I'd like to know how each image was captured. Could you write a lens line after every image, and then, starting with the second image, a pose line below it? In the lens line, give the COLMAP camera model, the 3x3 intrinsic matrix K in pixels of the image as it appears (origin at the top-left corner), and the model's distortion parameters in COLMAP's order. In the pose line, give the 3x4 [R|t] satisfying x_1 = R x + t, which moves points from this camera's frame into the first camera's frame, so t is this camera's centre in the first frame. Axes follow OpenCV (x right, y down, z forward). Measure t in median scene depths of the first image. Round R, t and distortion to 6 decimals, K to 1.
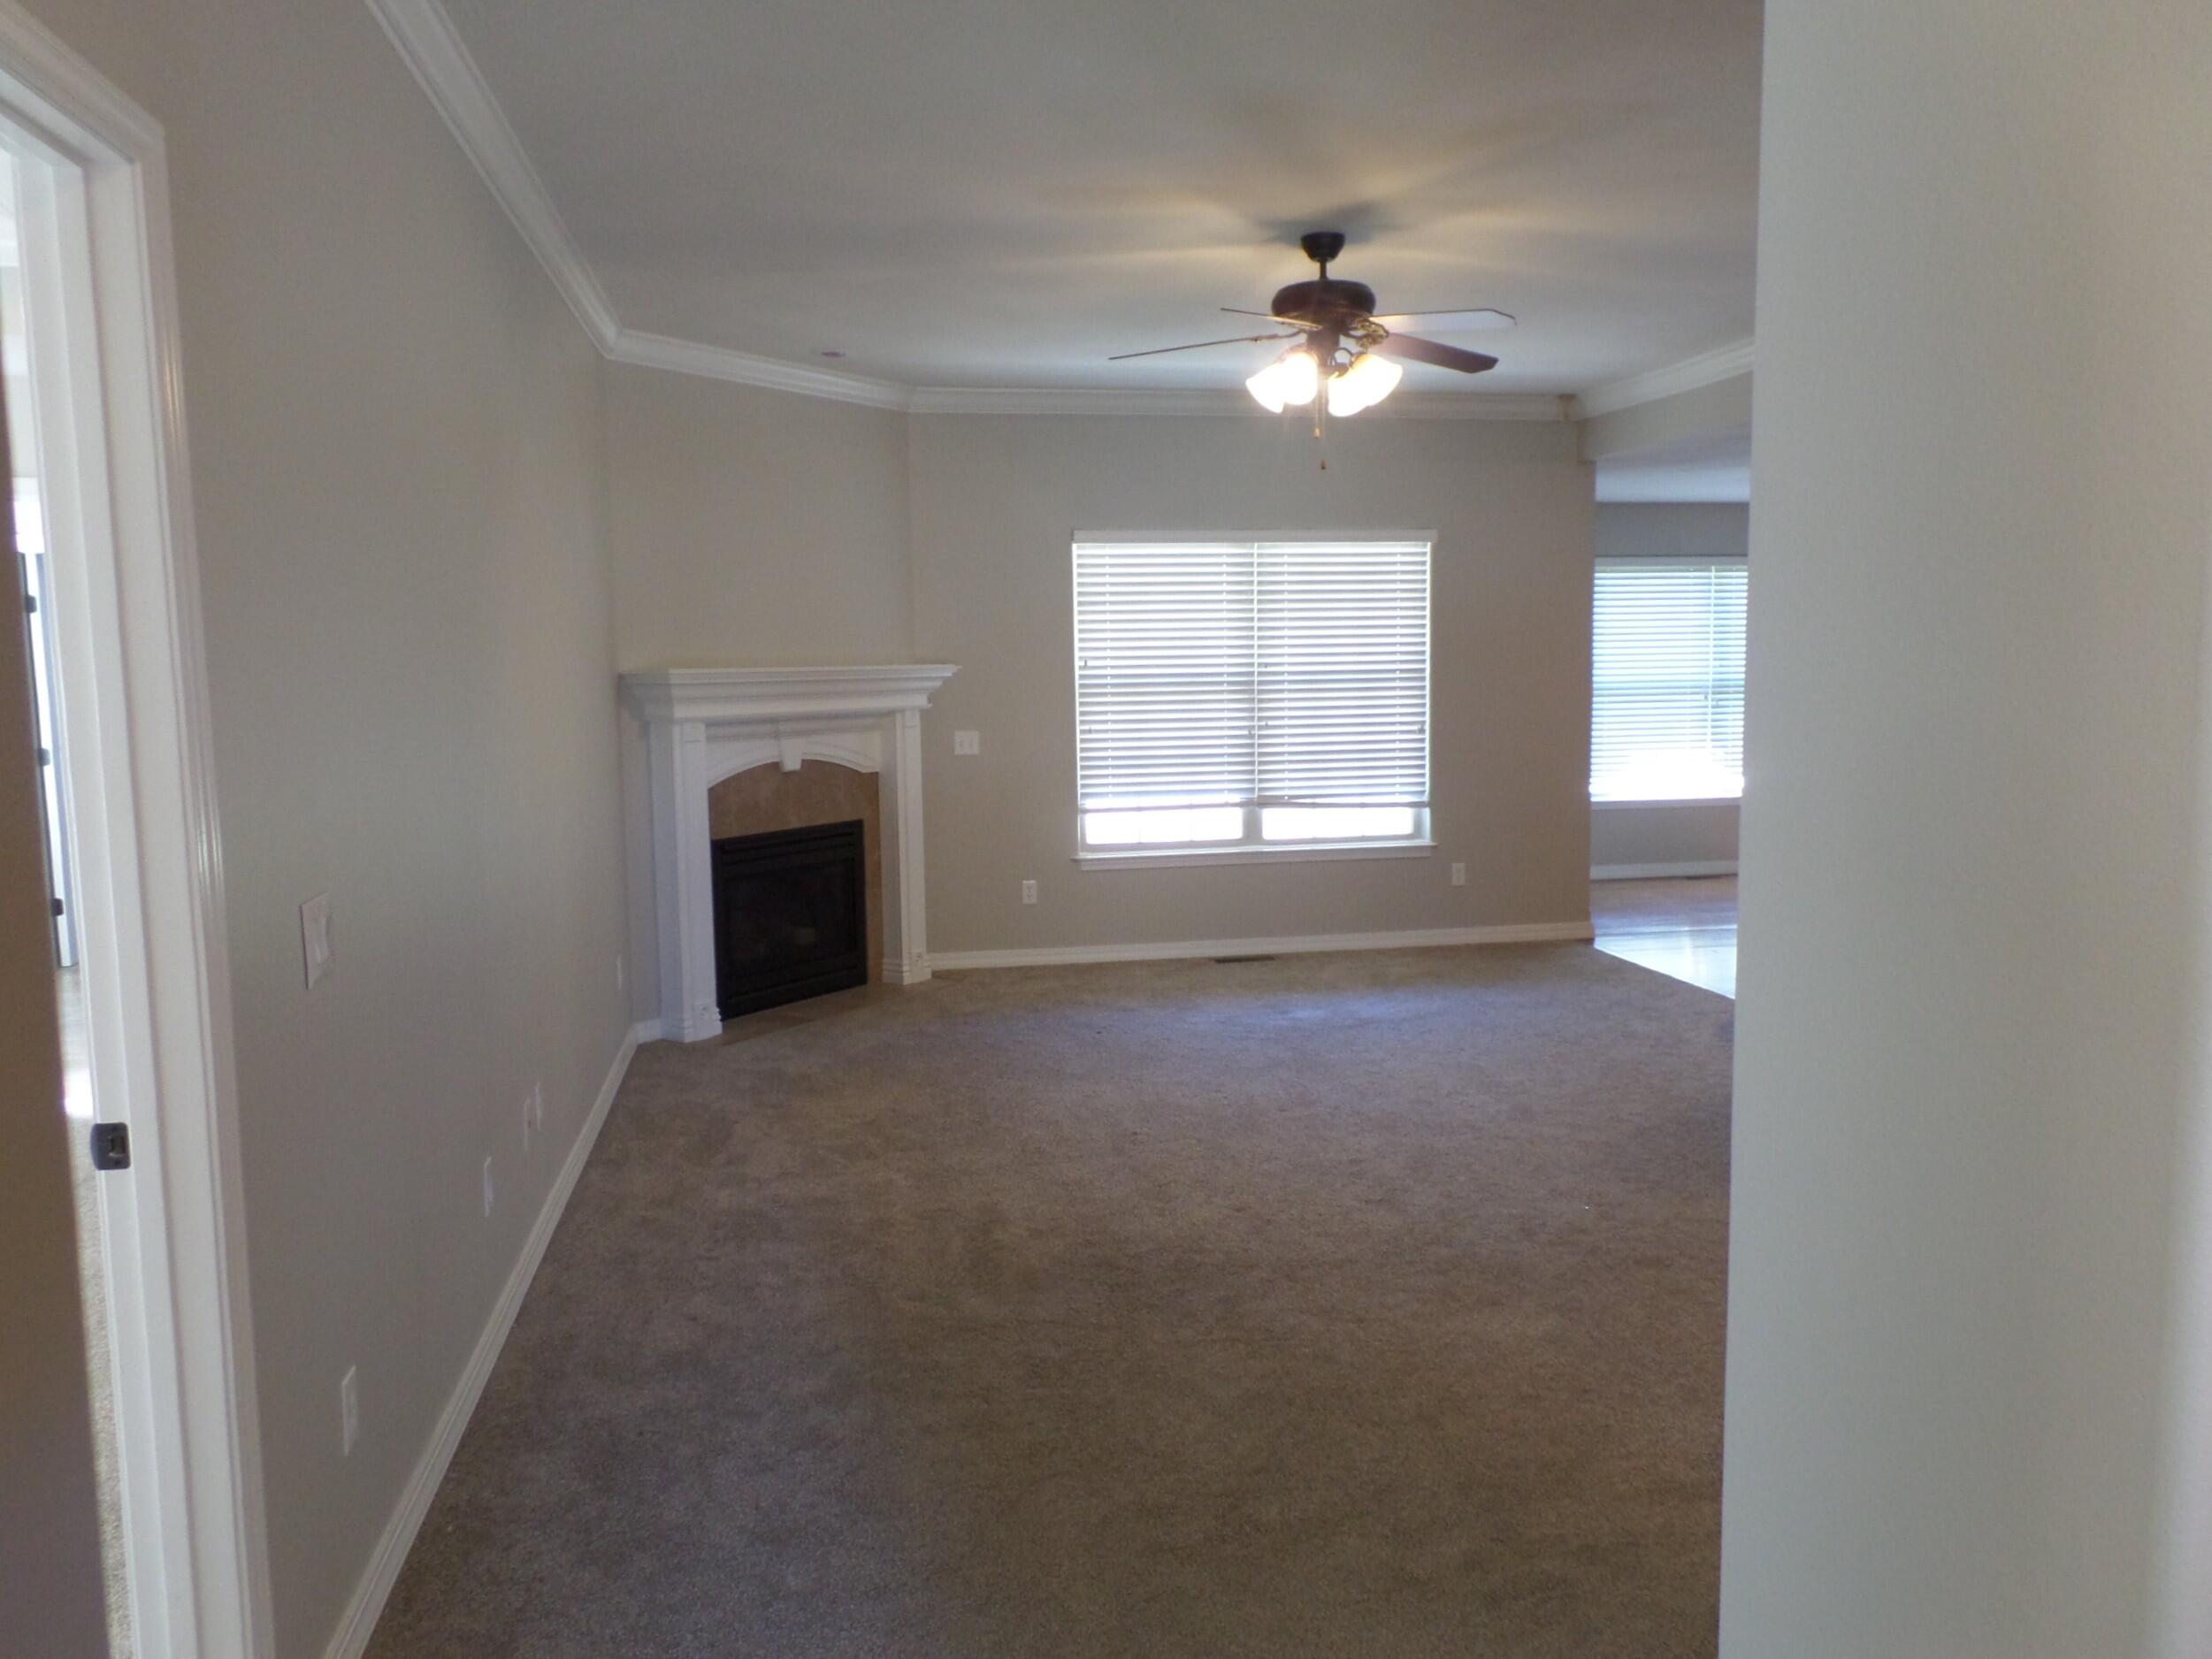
lens RADIAL K [[1604.9, 0, 1107.2], [0, 1604.9, 841.1], [0, 0, 1]] dist [0.001751, -0.000139]
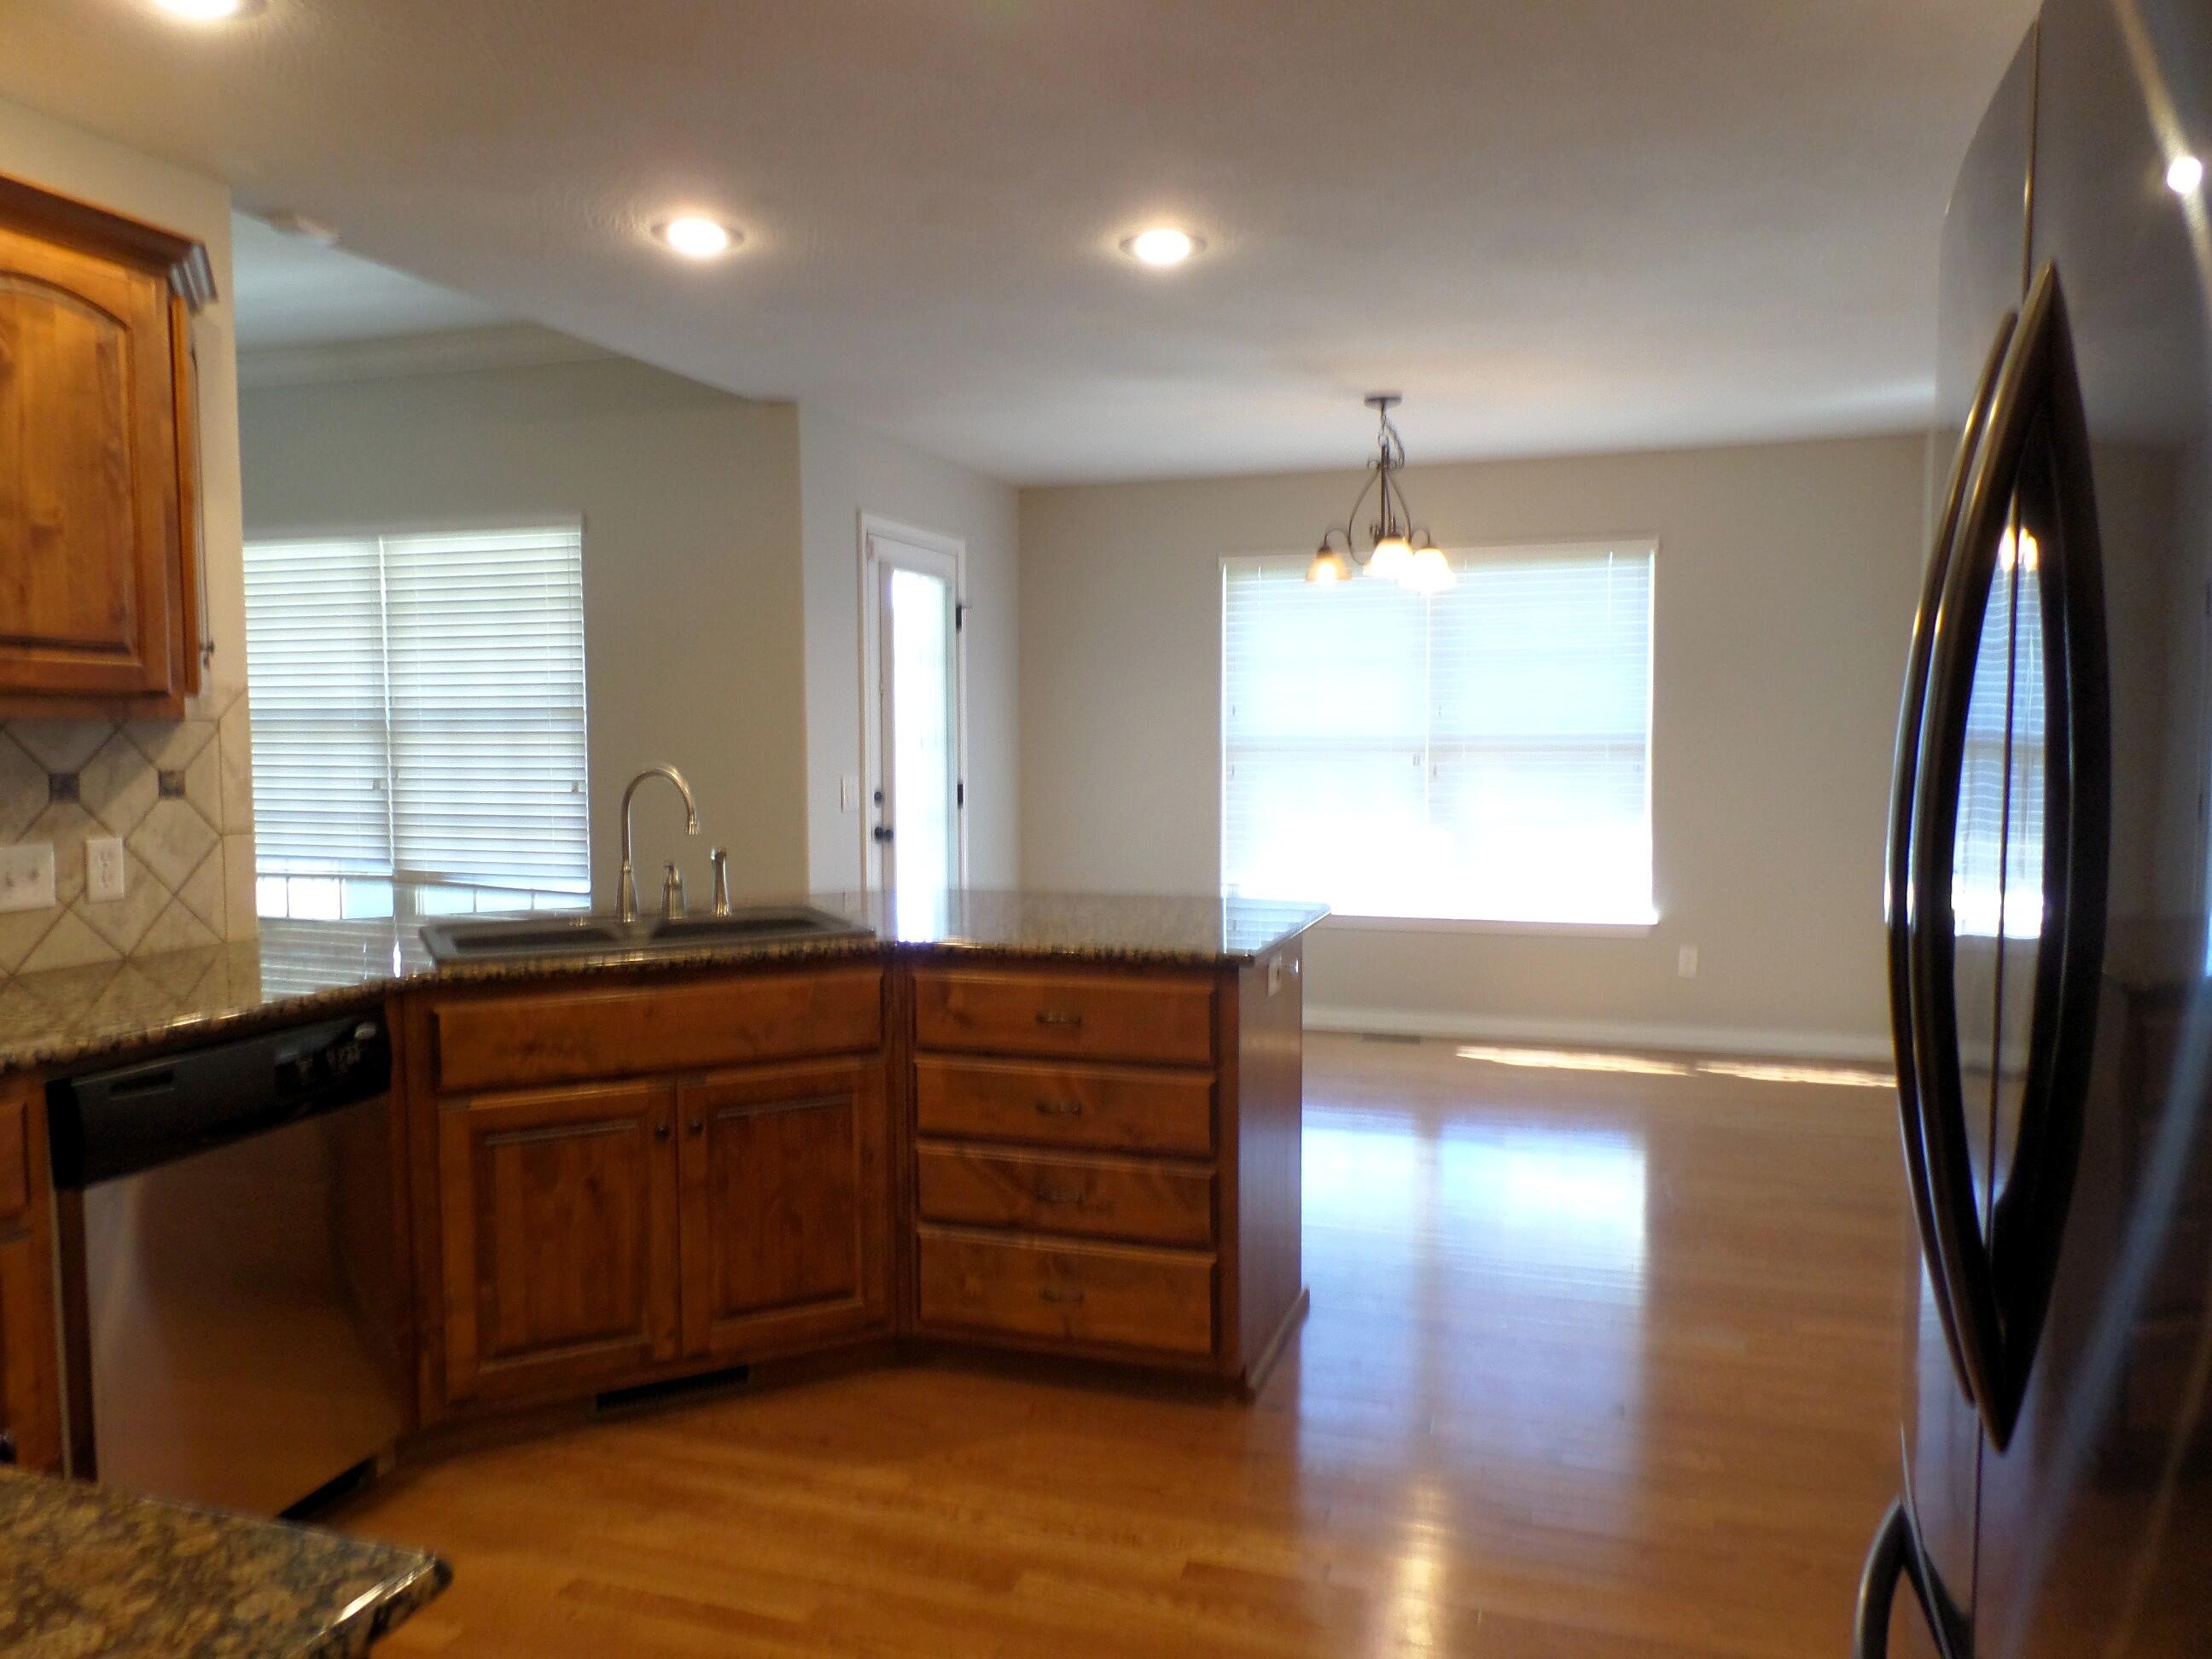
lens RADIAL K [[1540.3, 0, 1119.1], [0, 1540.3, 844.8], [0, 0, 1]] dist [0.004707, 0.000221]
pose [[0.879264, 0.051936, -0.473494, 0.758588], [-0.064119, 0.997896, -0.009612, -0.055778], [0.471999, 0.038811, 0.880745, 0.521302]]
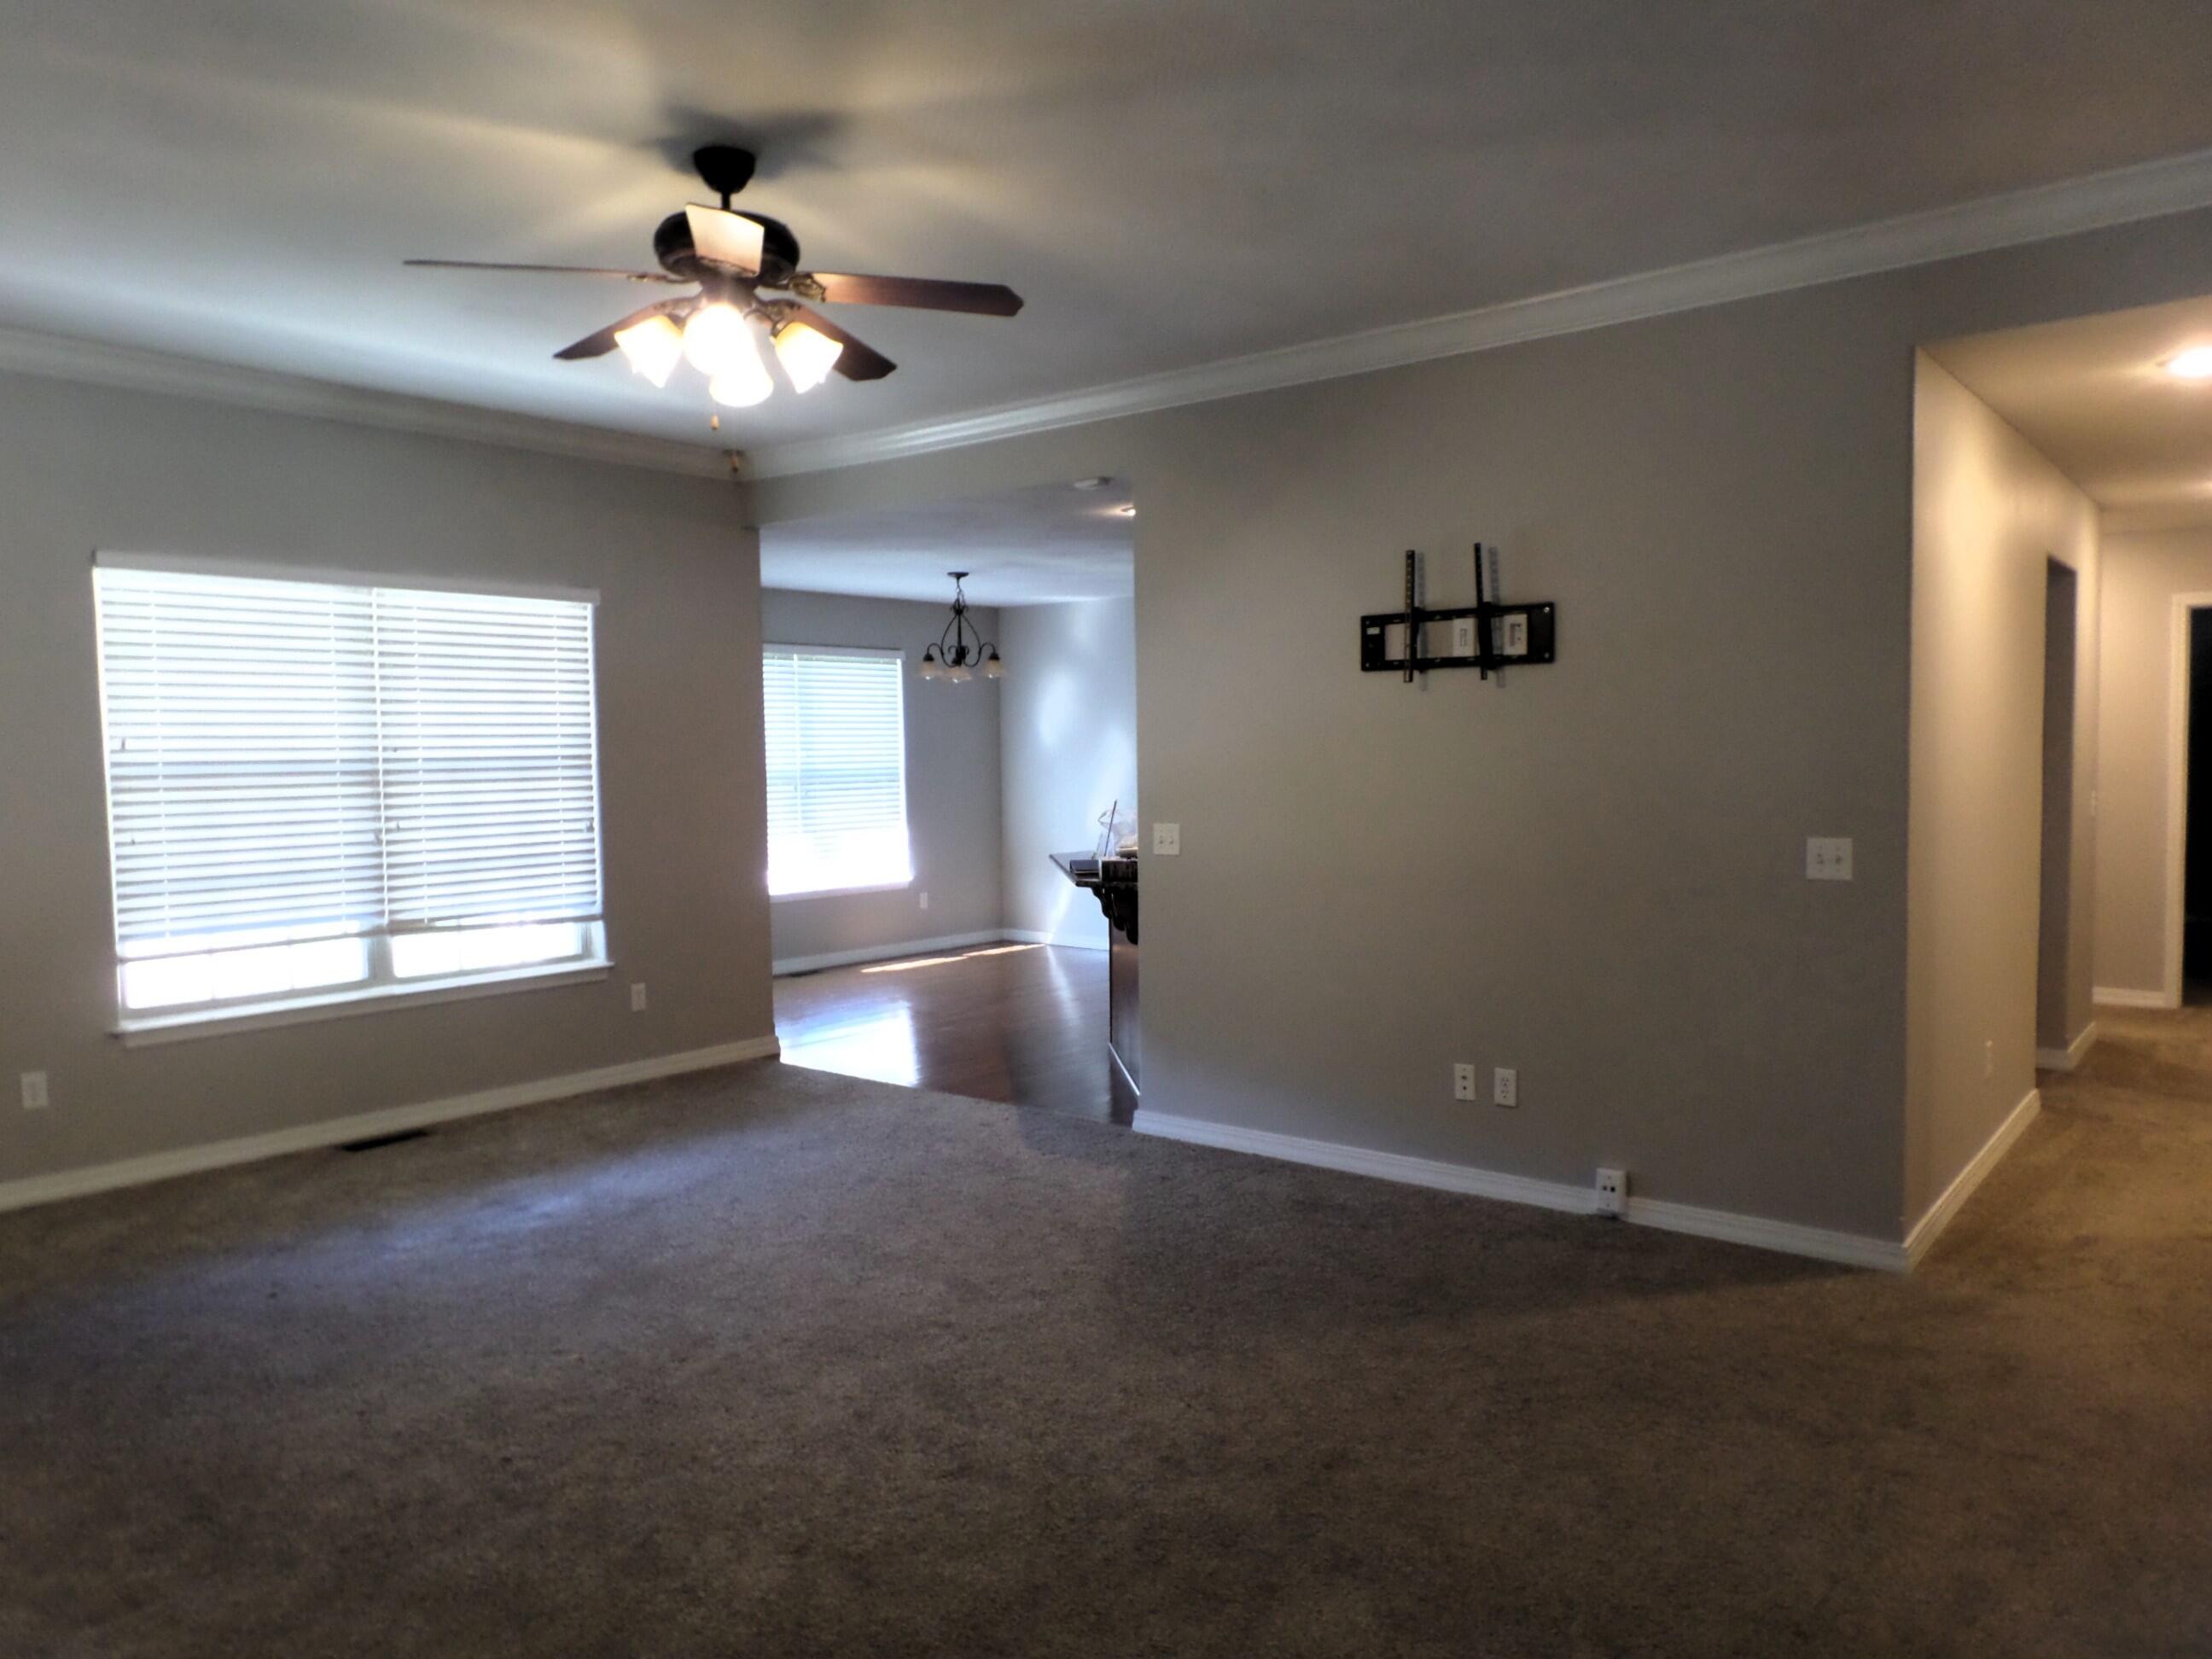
lens RADIAL K [[1540.3, 0, 1119.1], [0, 1540.3, 844.8], [0, 0, 1]] dist [0.004707, 0.000221]
pose [[0.755336, -0.035193, 0.654392, -0.122714], [0.072552, 0.996909, -0.030131, -0.017268], [-0.651309, 0.070236, 0.755555, 0.226438]]
